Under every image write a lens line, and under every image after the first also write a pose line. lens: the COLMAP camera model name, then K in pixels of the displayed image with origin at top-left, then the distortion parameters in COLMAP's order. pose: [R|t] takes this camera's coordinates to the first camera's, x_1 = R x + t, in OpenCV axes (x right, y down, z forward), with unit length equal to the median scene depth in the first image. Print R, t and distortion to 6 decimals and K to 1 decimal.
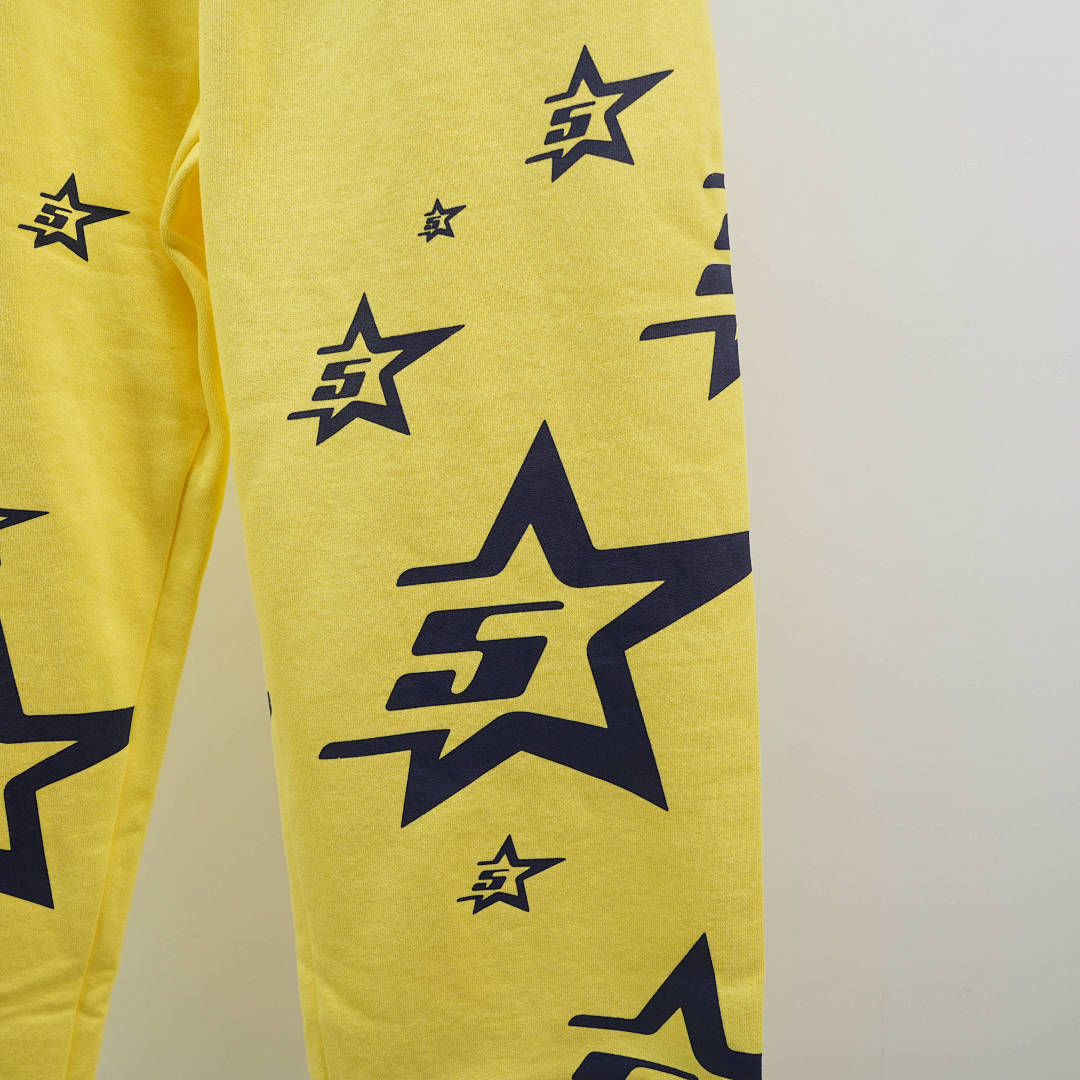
lens RADIAL K [[1234.1, 0, 540.0], [0, 1234.1, 540.0], [0, 0, 1]] dist [-0.012139, -0.010498]
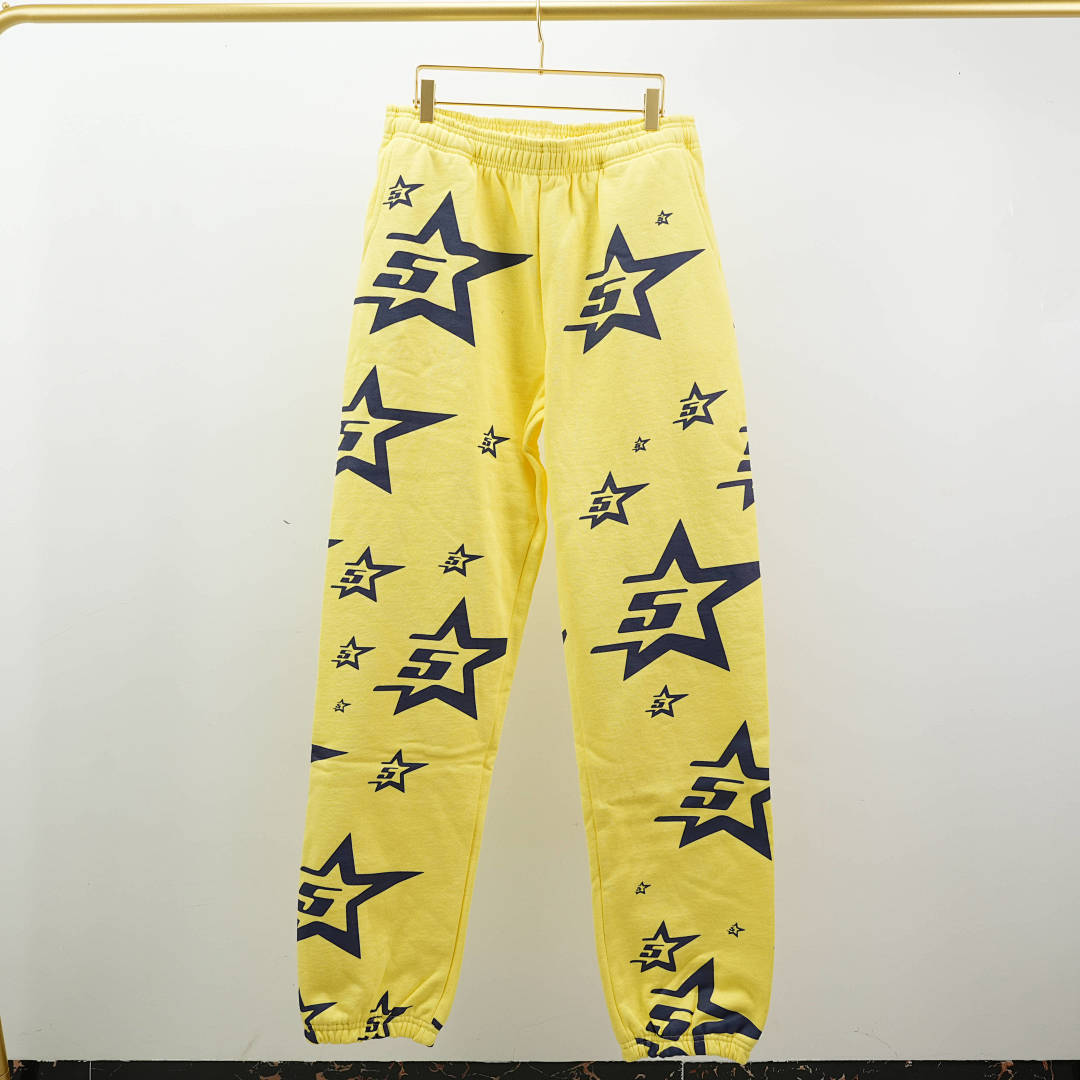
lens RADIAL K [[1234.1, 0, 540.0], [0, 1234.1, 540.0], [0, 0, 1]] dist [-0.012139, -0.010498]
pose [[0.999960, -0.004828, -0.007525, -0.266753], [0.004007, 0.994406, -0.105546, 0.216390], [0.007993, 0.105511, 0.994386, -1.557525]]
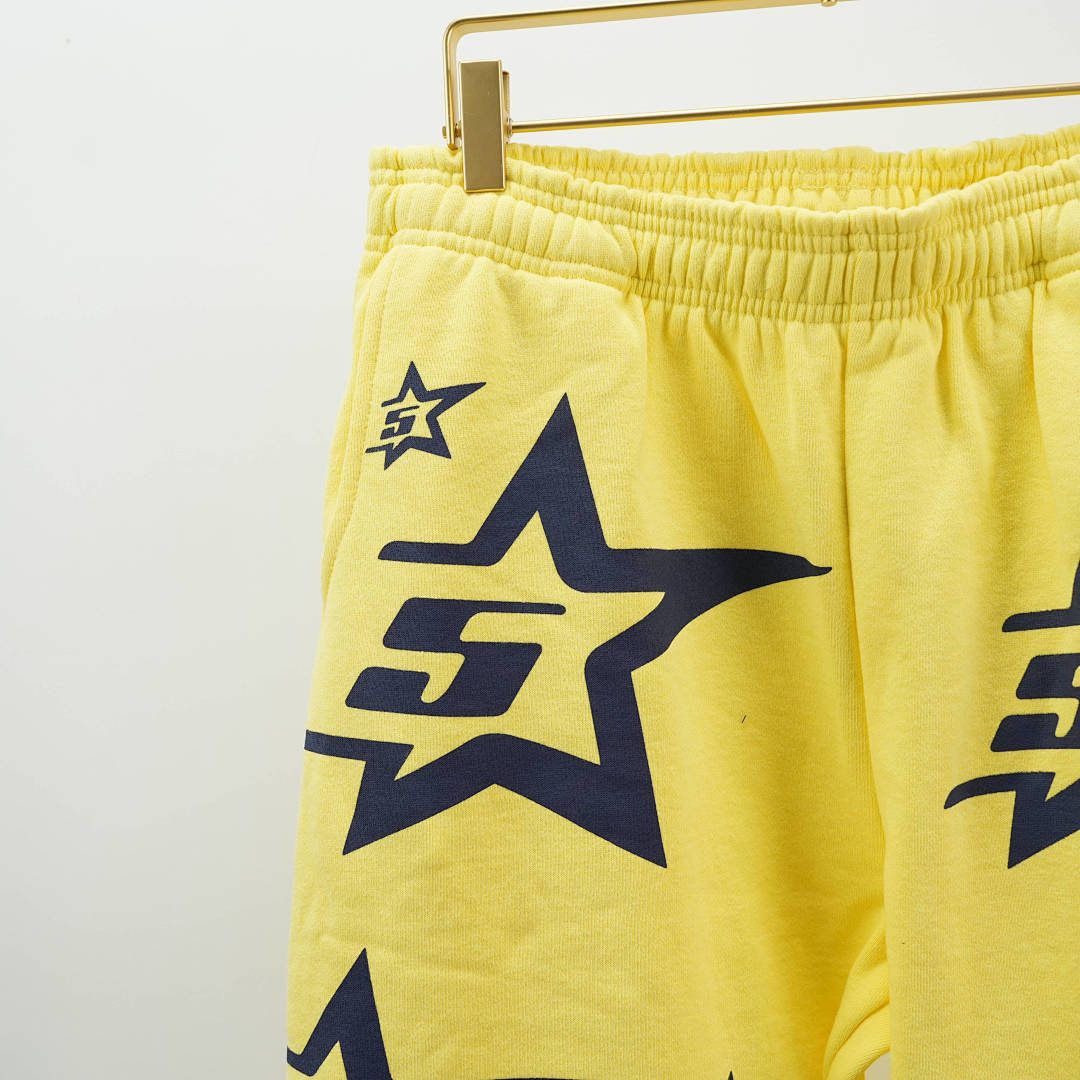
lens RADIAL K [[1234.1, 0, 540.0], [0, 1234.1, 540.0], [0, 0, 1]] dist [-0.012139, -0.010498]
pose [[0.980355, -0.054221, -0.189644, -0.332438], [0.035181, 0.994125, -0.102361, -0.593955], [0.194080, 0.093678, 0.976503, 0.101964]]
